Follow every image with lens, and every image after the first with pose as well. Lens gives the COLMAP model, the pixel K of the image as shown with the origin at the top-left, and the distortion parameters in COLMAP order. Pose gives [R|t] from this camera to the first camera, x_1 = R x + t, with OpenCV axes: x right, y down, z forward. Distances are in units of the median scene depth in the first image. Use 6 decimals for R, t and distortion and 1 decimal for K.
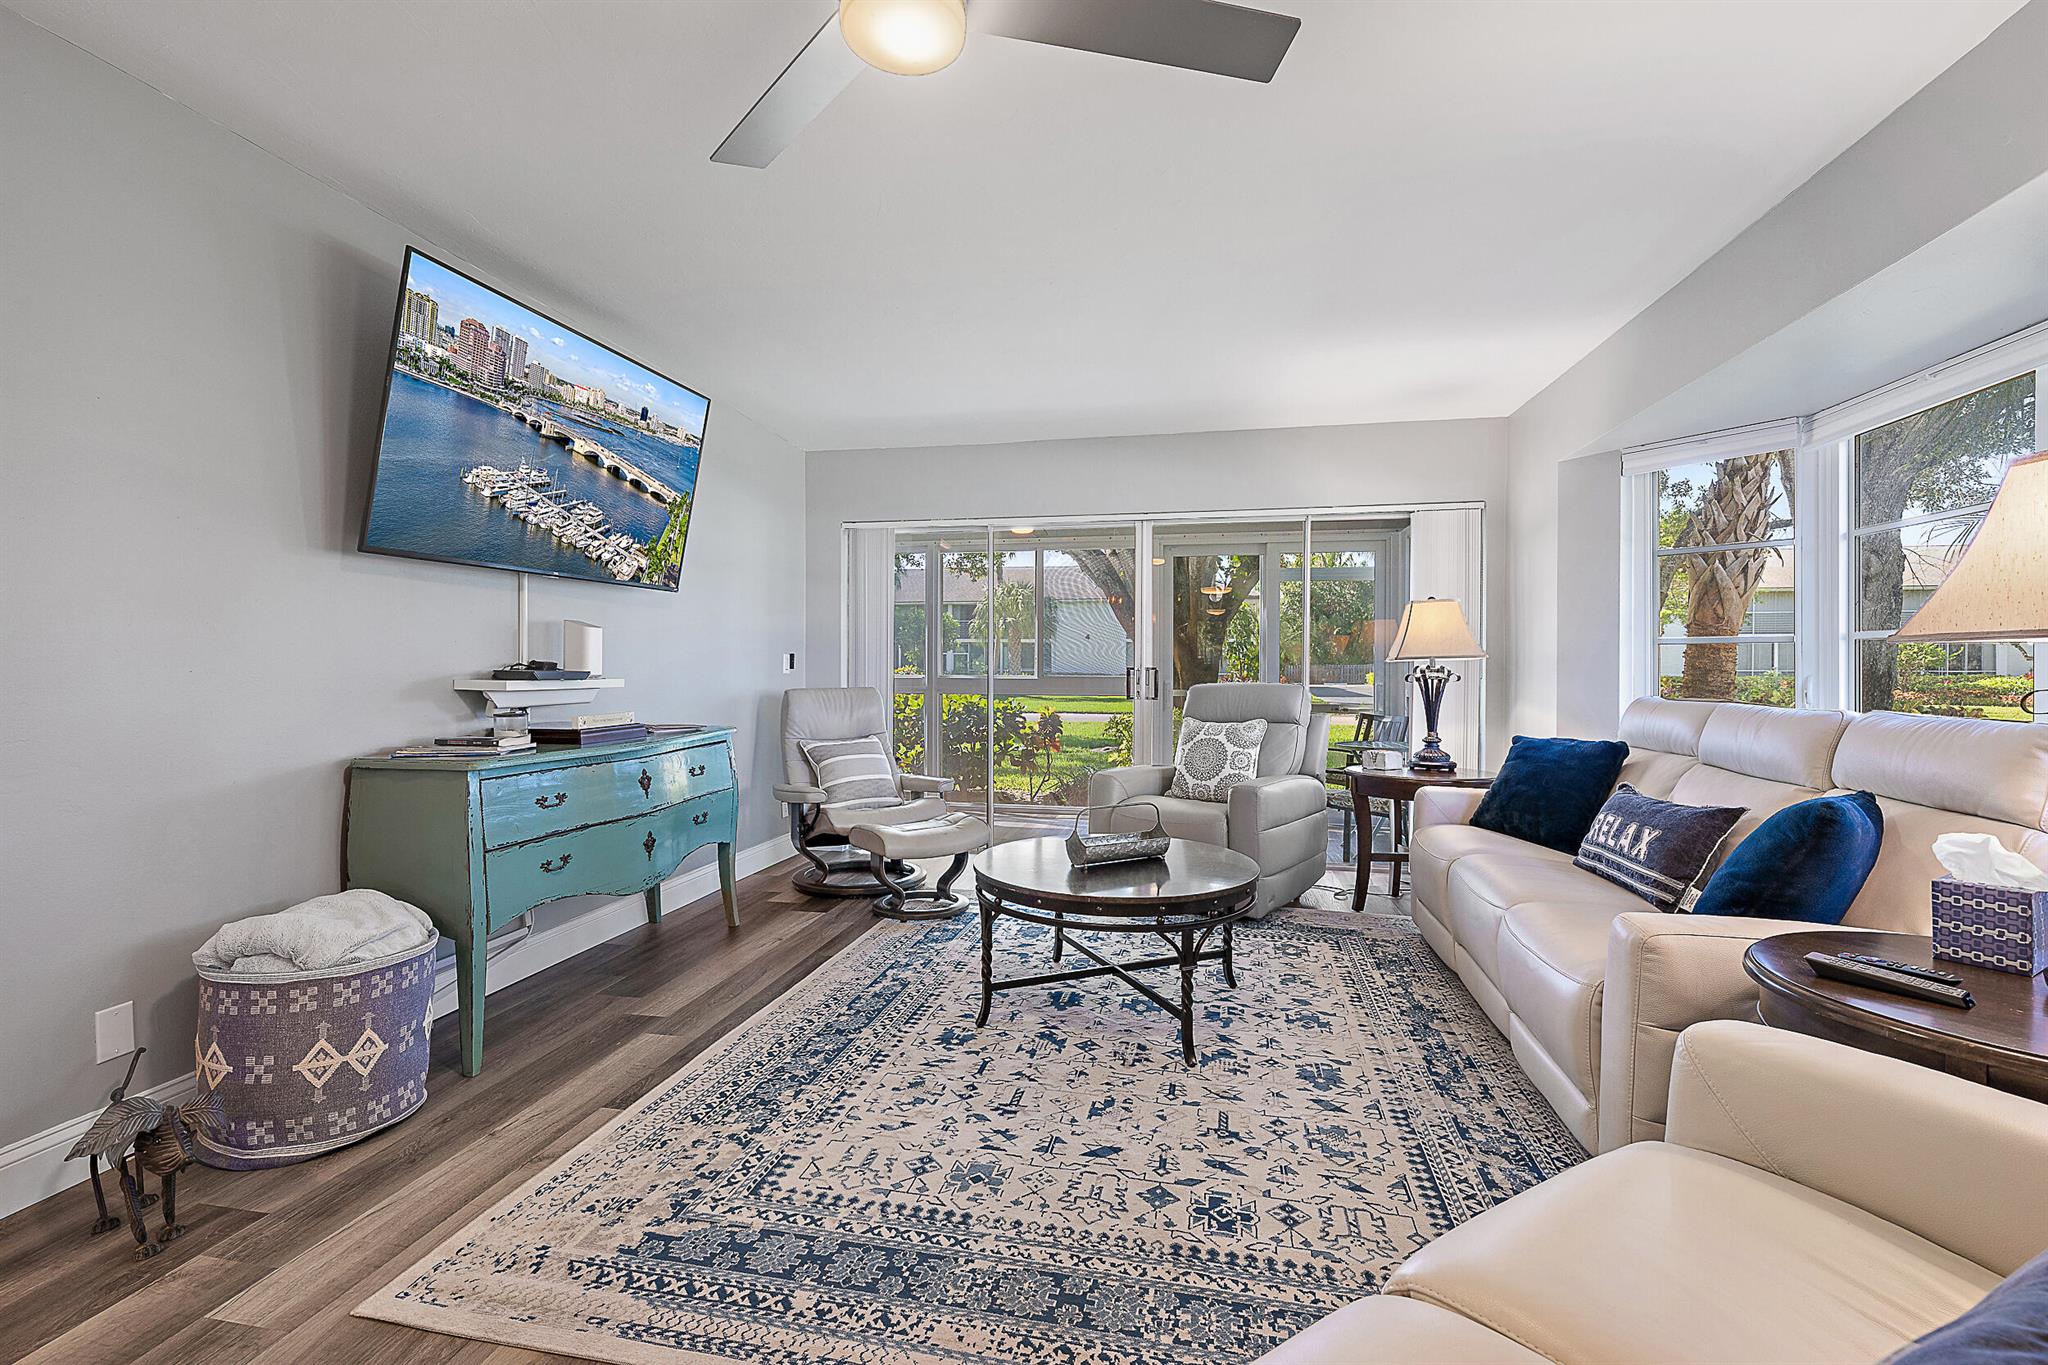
lens RADIAL K [[906.0, 0, 1020.4], [0, 906.0, 666.2], [0, 0, 1]] dist [0.003488, -0.001267]
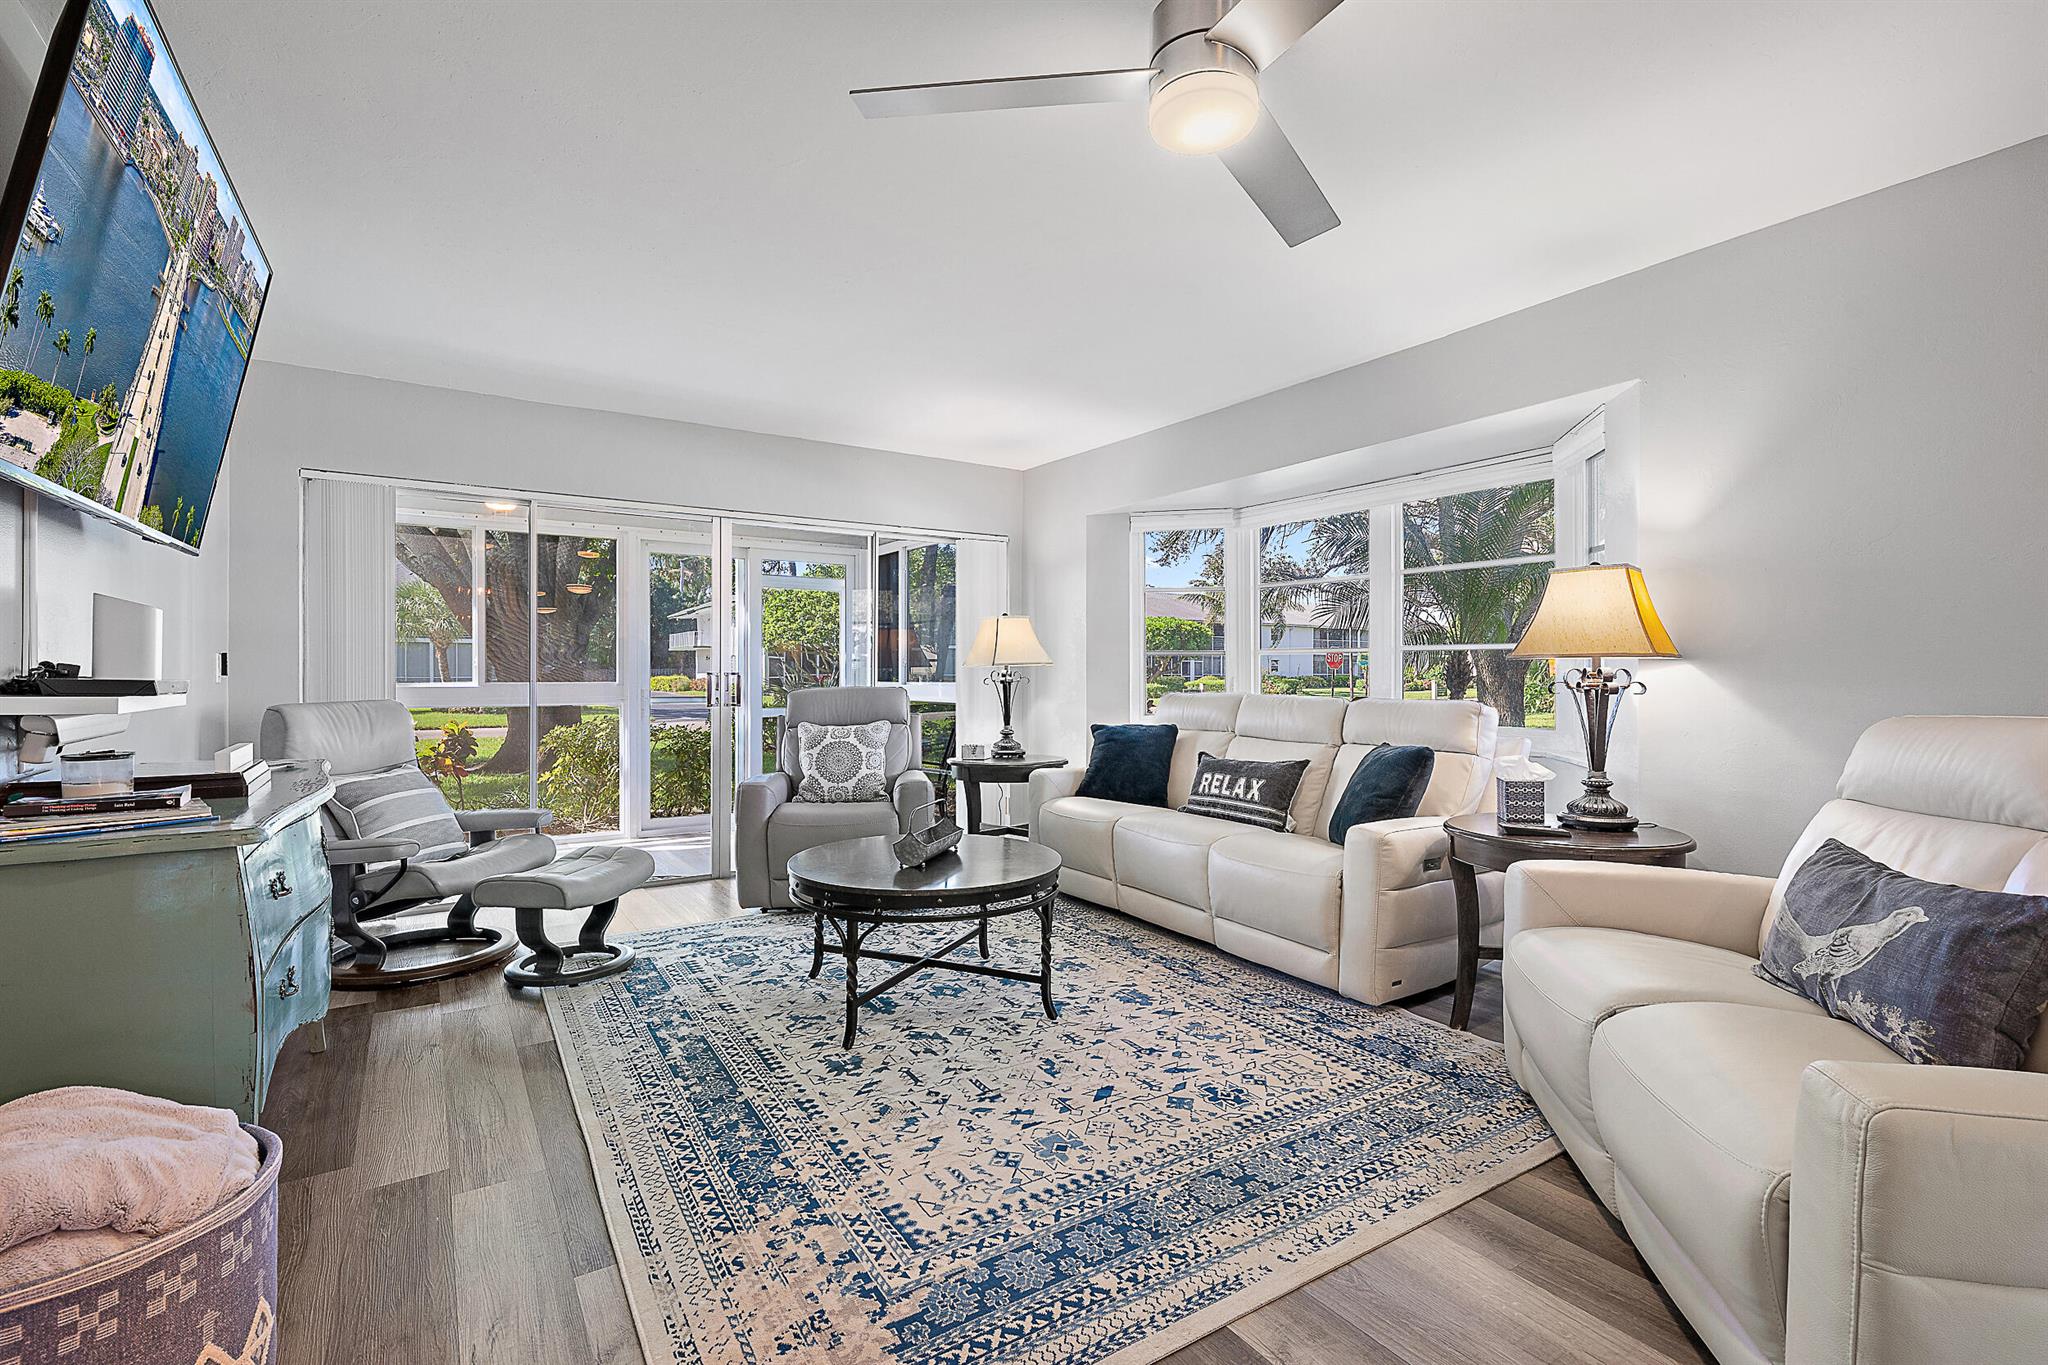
lens RADIAL K [[919.2, 0, 1025.4], [0, 919.2, 666.1], [0, 0, 1]] dist [0.003033, -0.000880]
pose [[0.706720, 0.003379, 0.707485, -0.656210], [0.000641, 0.999985, -0.005417, -0.000199], [-0.707493, 0.004282, 0.706708, 0.197649]]
